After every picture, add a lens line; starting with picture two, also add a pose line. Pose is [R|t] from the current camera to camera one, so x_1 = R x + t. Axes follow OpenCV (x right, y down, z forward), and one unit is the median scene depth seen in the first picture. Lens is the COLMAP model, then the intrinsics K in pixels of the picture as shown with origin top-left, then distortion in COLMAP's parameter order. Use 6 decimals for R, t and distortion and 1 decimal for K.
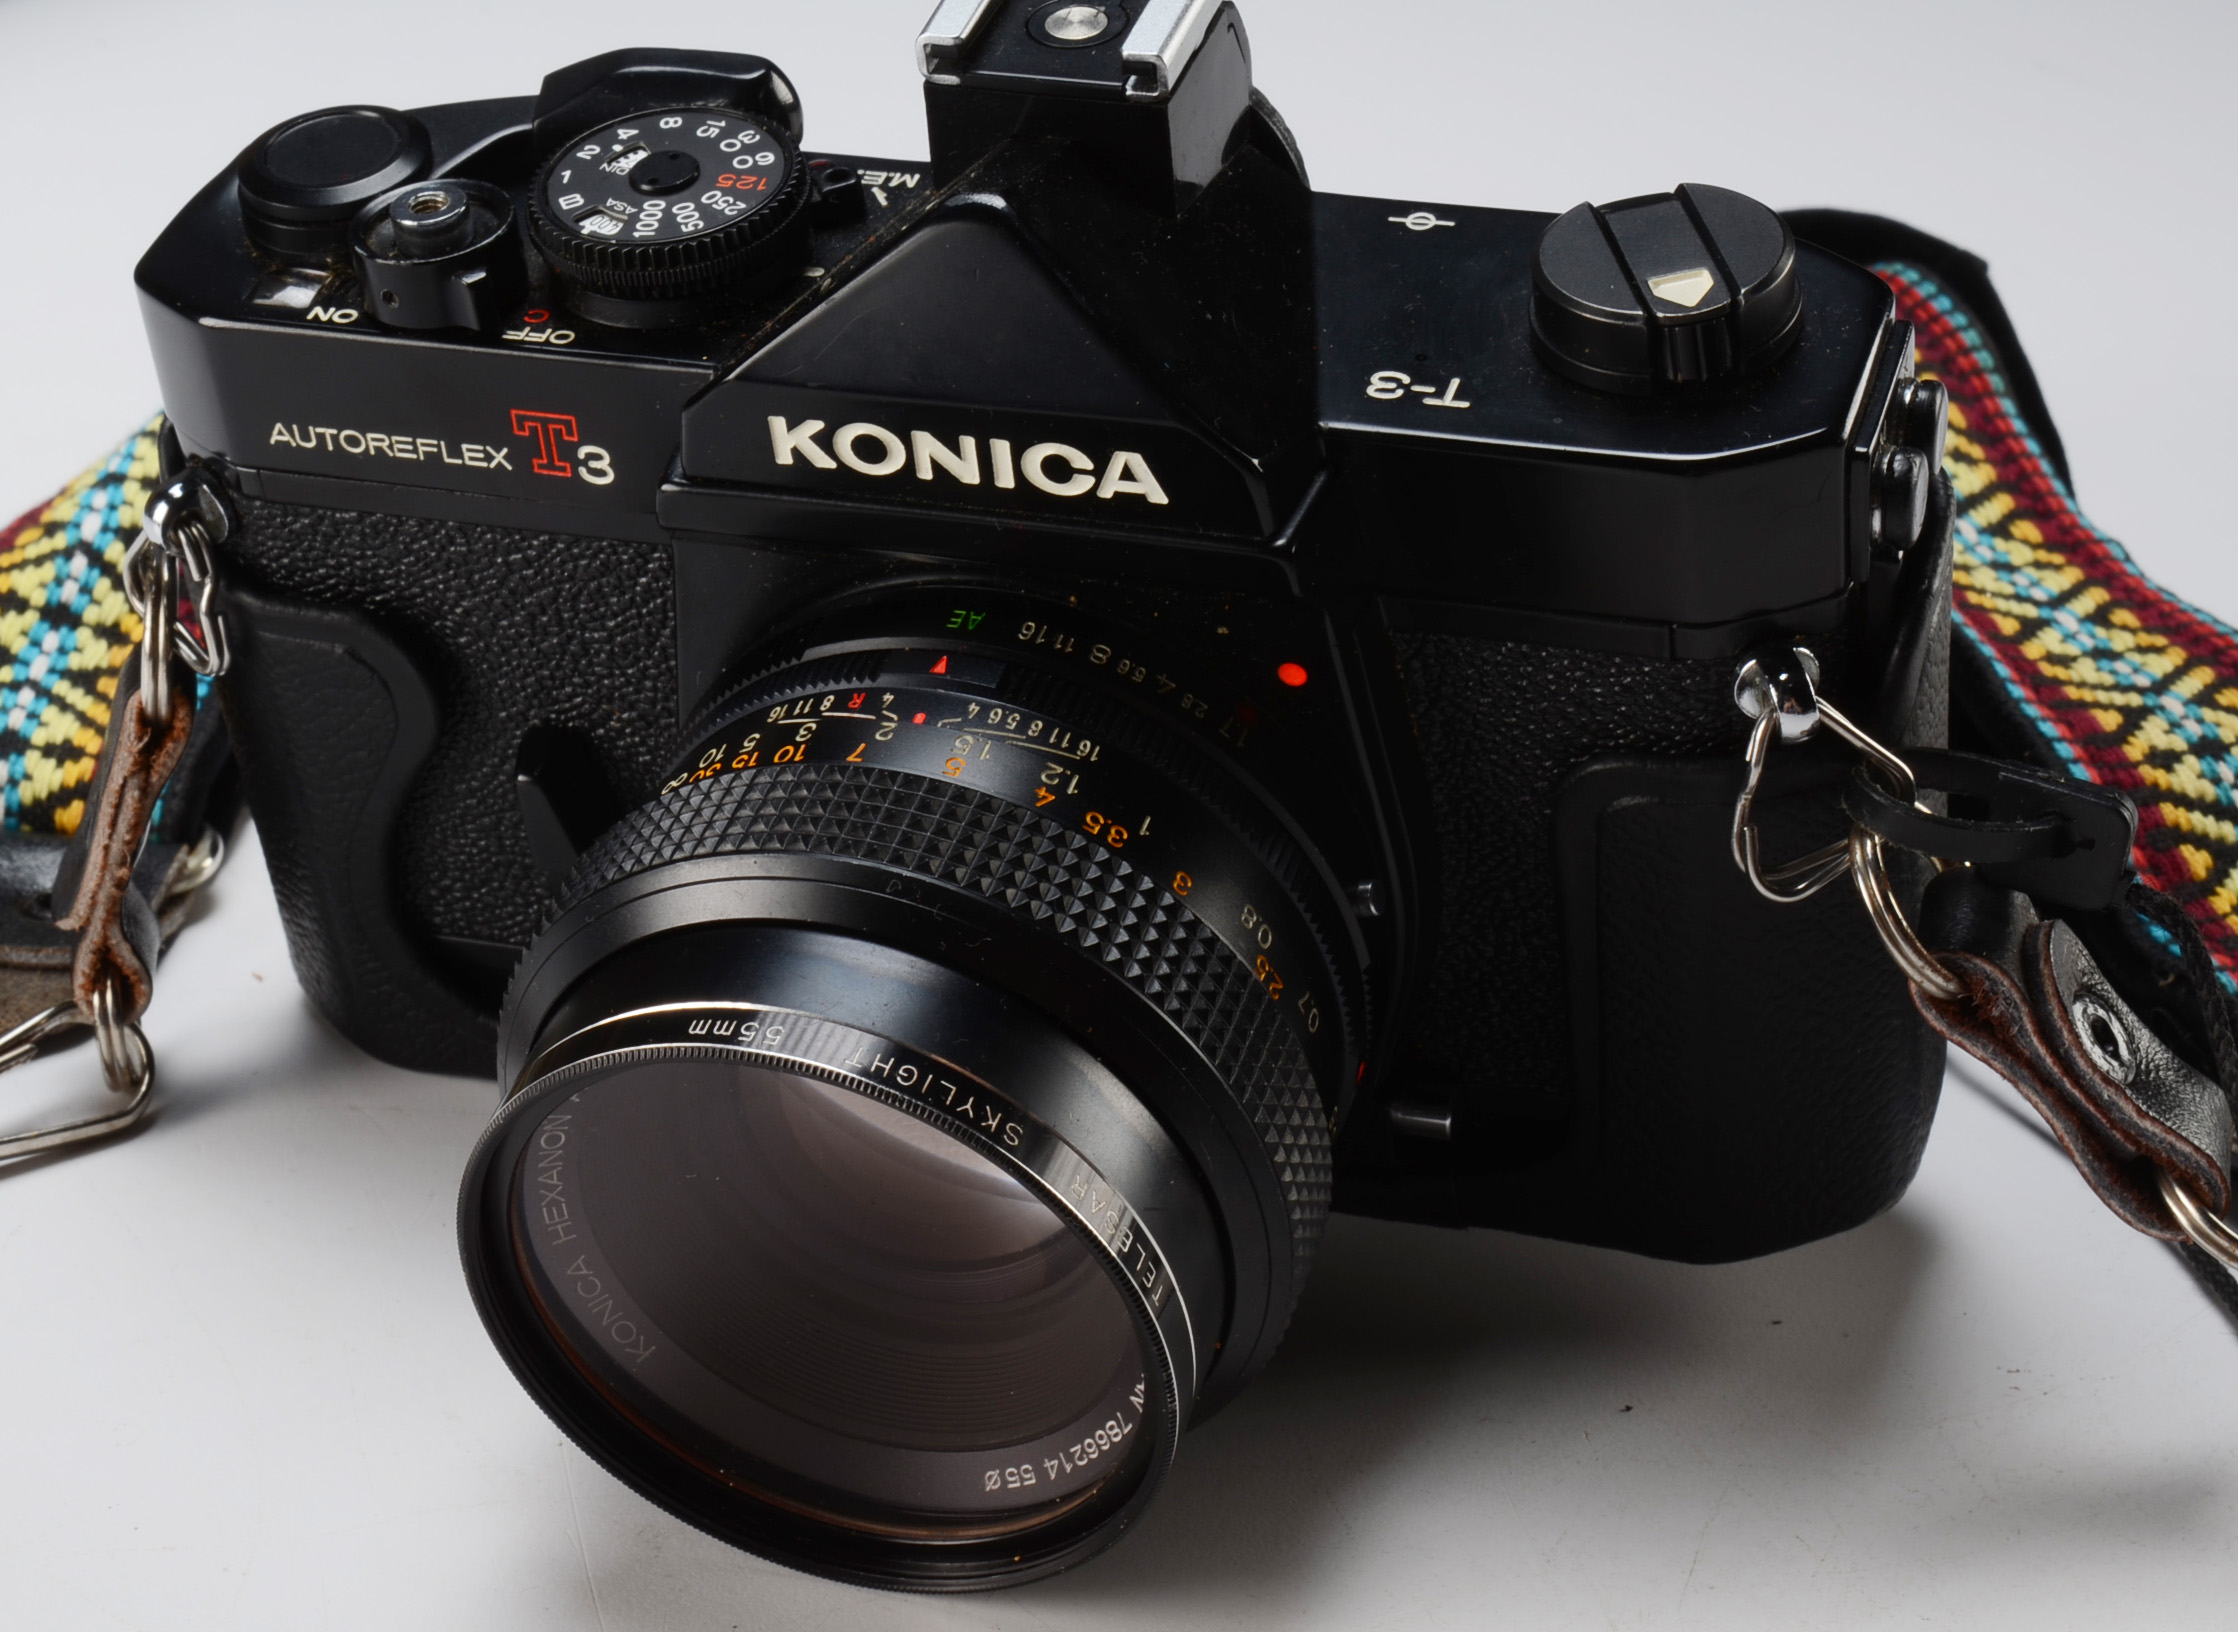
lens RADIAL K [[4876.5, 0, 1119.0], [0, 4876.5, 816.0], [0, 0, 1]] dist [0.034796, 0.140207]
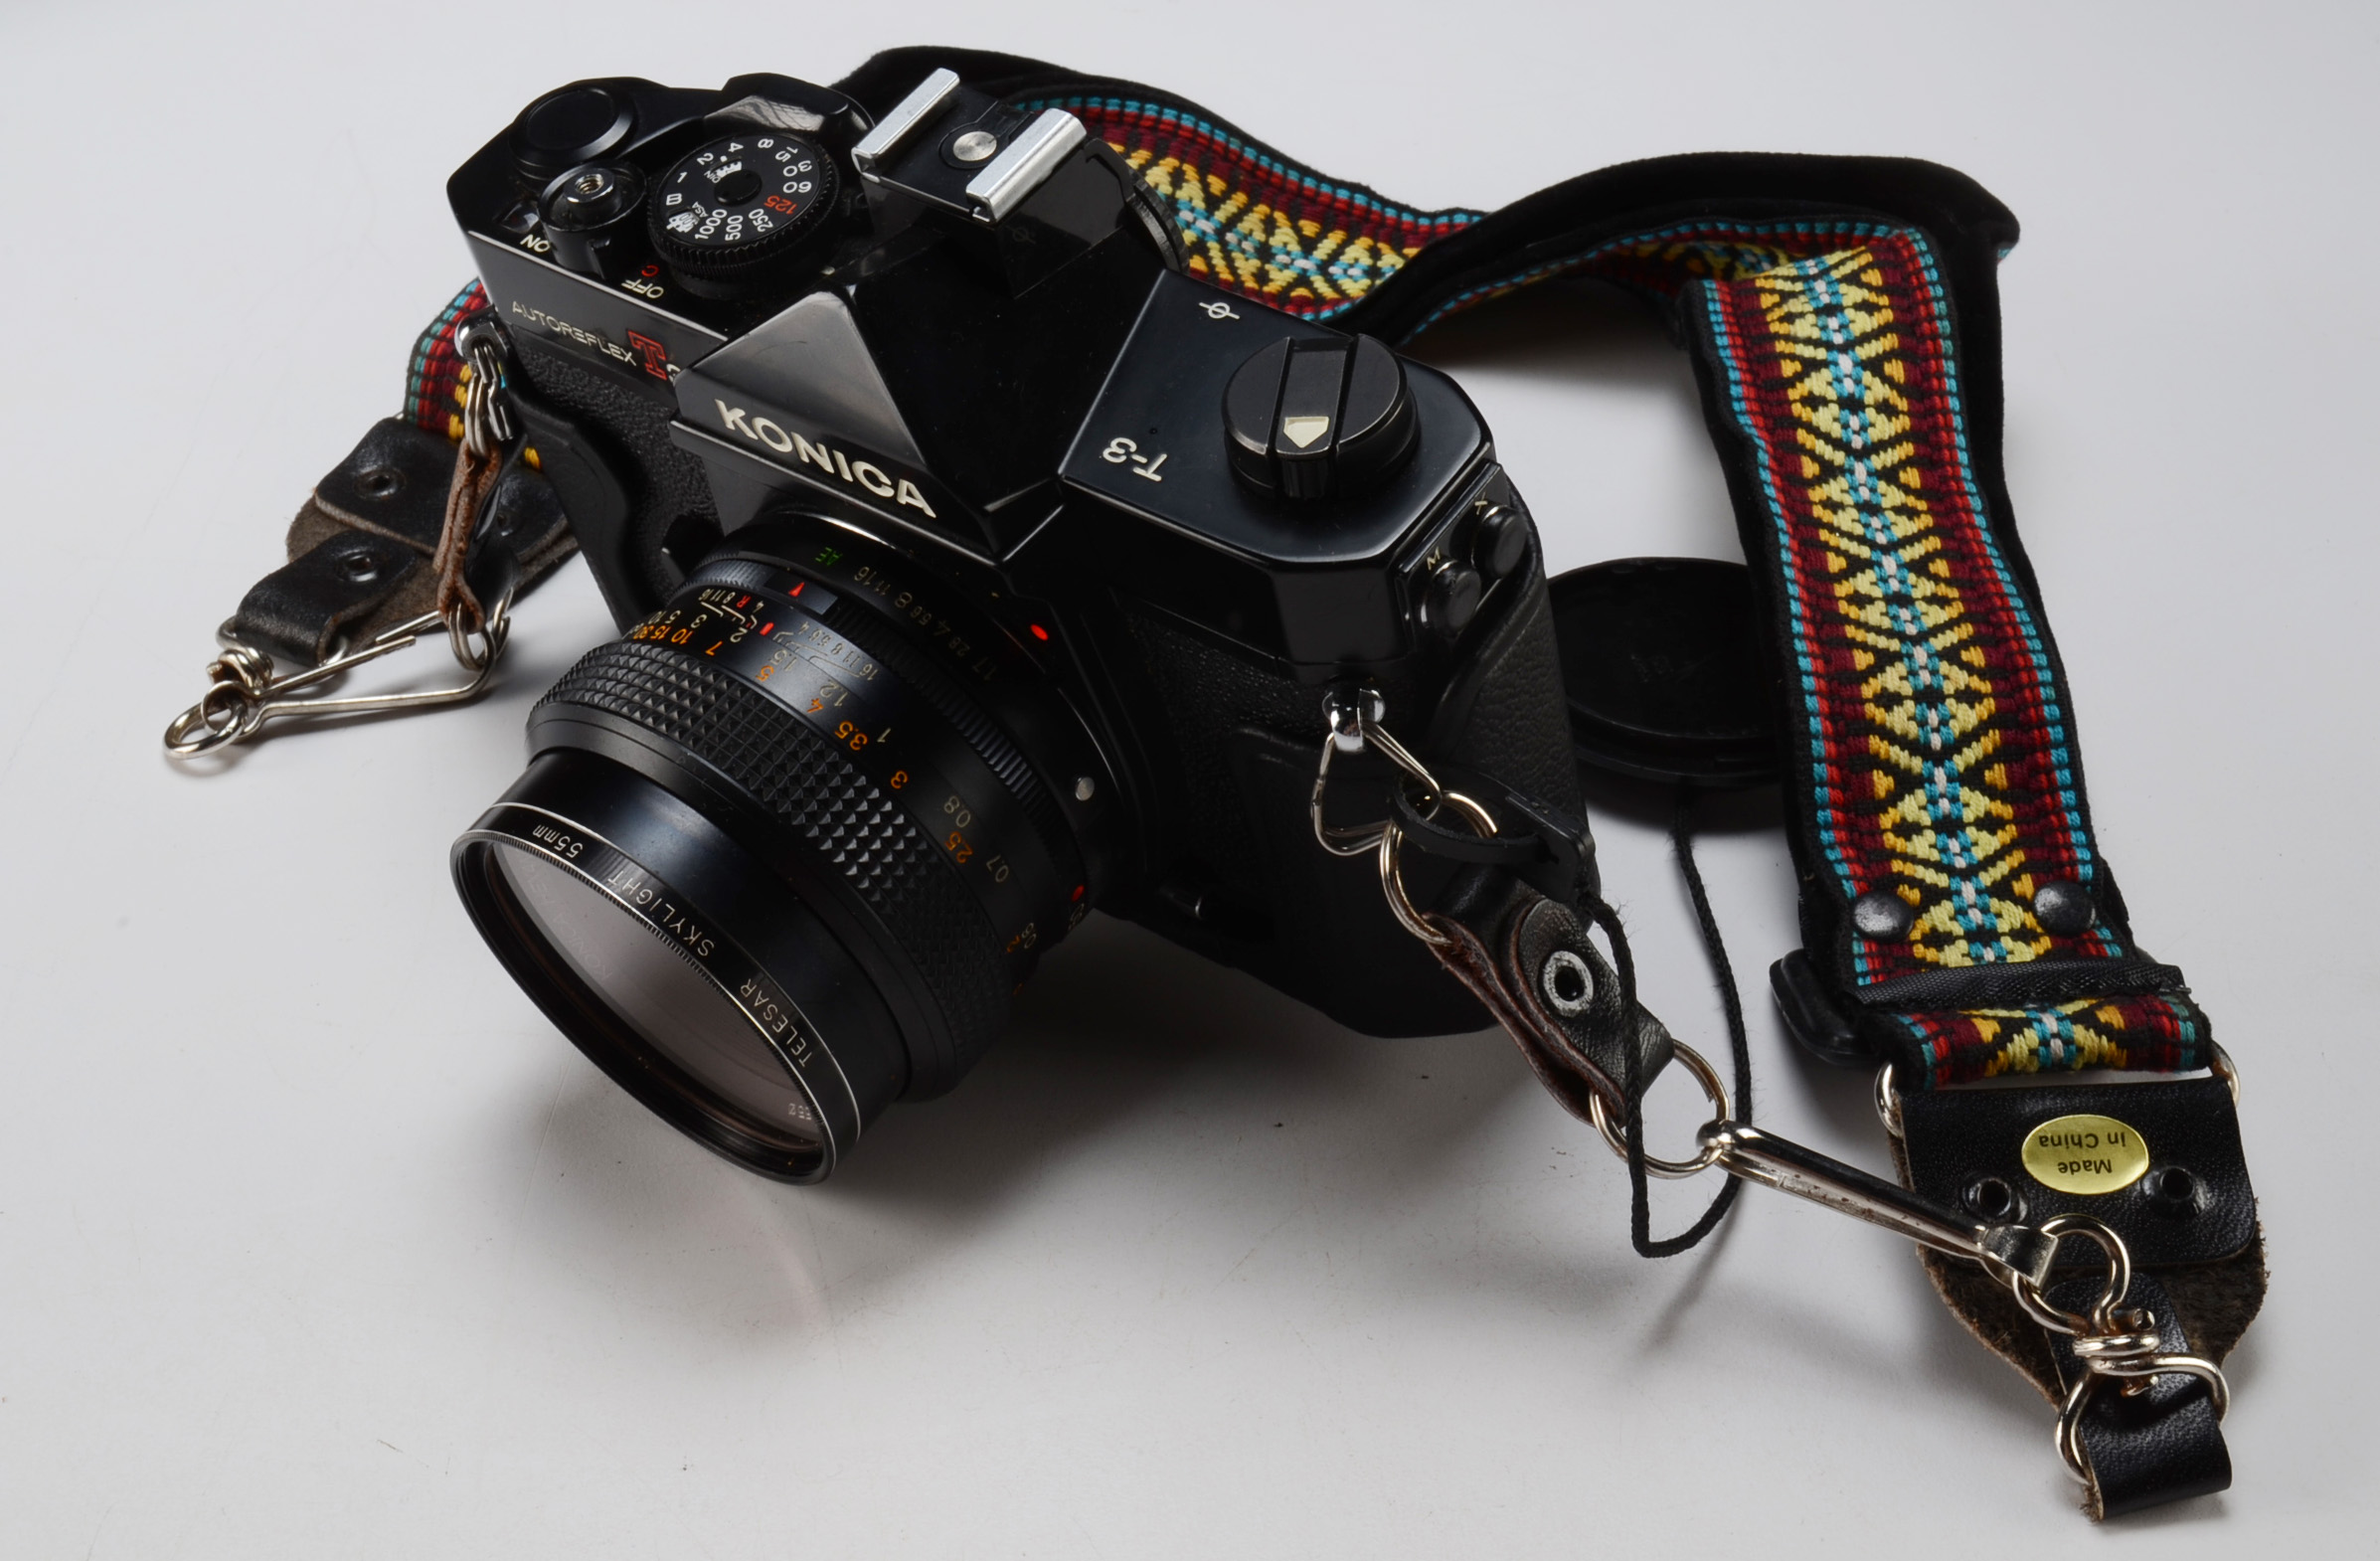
lens RADIAL K [[3452.0, 0, 1190.0], [0, 3452.0, 780.5], [0, 0, 1]] dist [-0.007599, 0.054576]
pose [[0.942268, 0.202127, -0.266974, 0.343967], [-0.137953, 0.960791, 0.240520, -0.228638], [0.305122, -0.189805, 0.933207, 0.051934]]
